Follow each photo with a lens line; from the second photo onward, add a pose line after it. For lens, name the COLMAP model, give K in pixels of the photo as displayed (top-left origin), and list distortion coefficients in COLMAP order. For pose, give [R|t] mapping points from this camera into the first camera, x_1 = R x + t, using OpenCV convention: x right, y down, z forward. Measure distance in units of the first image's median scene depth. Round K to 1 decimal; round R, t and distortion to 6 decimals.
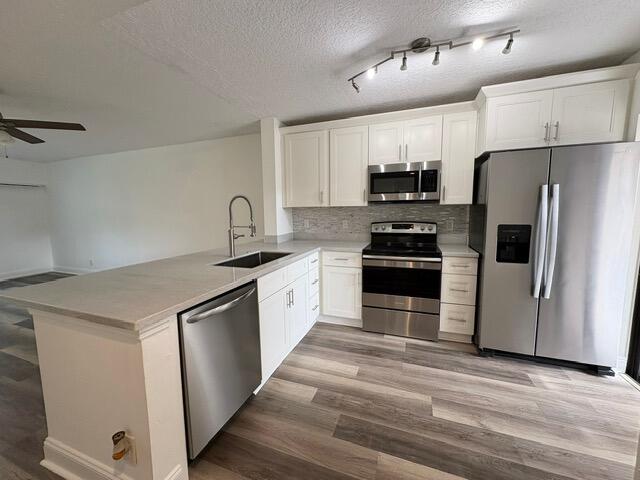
lens RADIAL K [[254.0, 0, 320.0], [0, 254.0, 240.0], [0, 0, 1]] dist [0.000129, -0.000172]
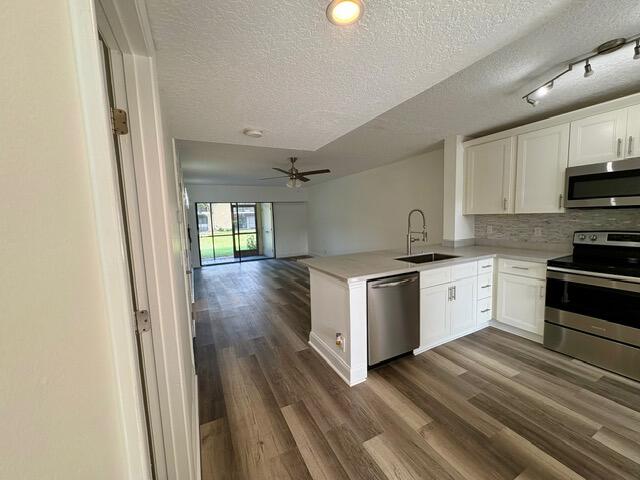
lens RADIAL K [[254.0, 0, 320.0], [0, 254.0, 240.0], [0, 0, 1]] dist [0.000129, -0.000172]
pose [[0.731674, 0.053335, -0.679565, 0.187534], [-0.054540, 0.998319, 0.019630, -0.010318], [0.679469, 0.022701, 0.733353, -0.258617]]
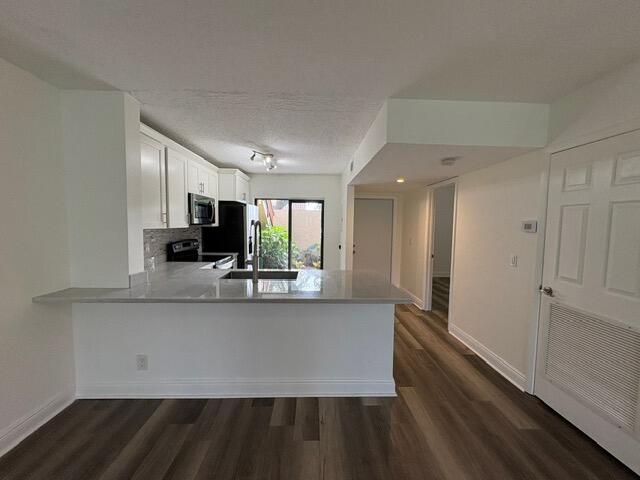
lens RADIAL K [[254.0, 0, 320.0], [0, 254.0, 240.0], [0, 0, 1]] dist [0.000129, -0.000172]
pose [[-0.370869, -0.055364, 0.927033, -1.189648], [0.098683, 0.990220, 0.098617, -0.146357], [-0.923427, 0.128056, -0.361779, 0.963375]]
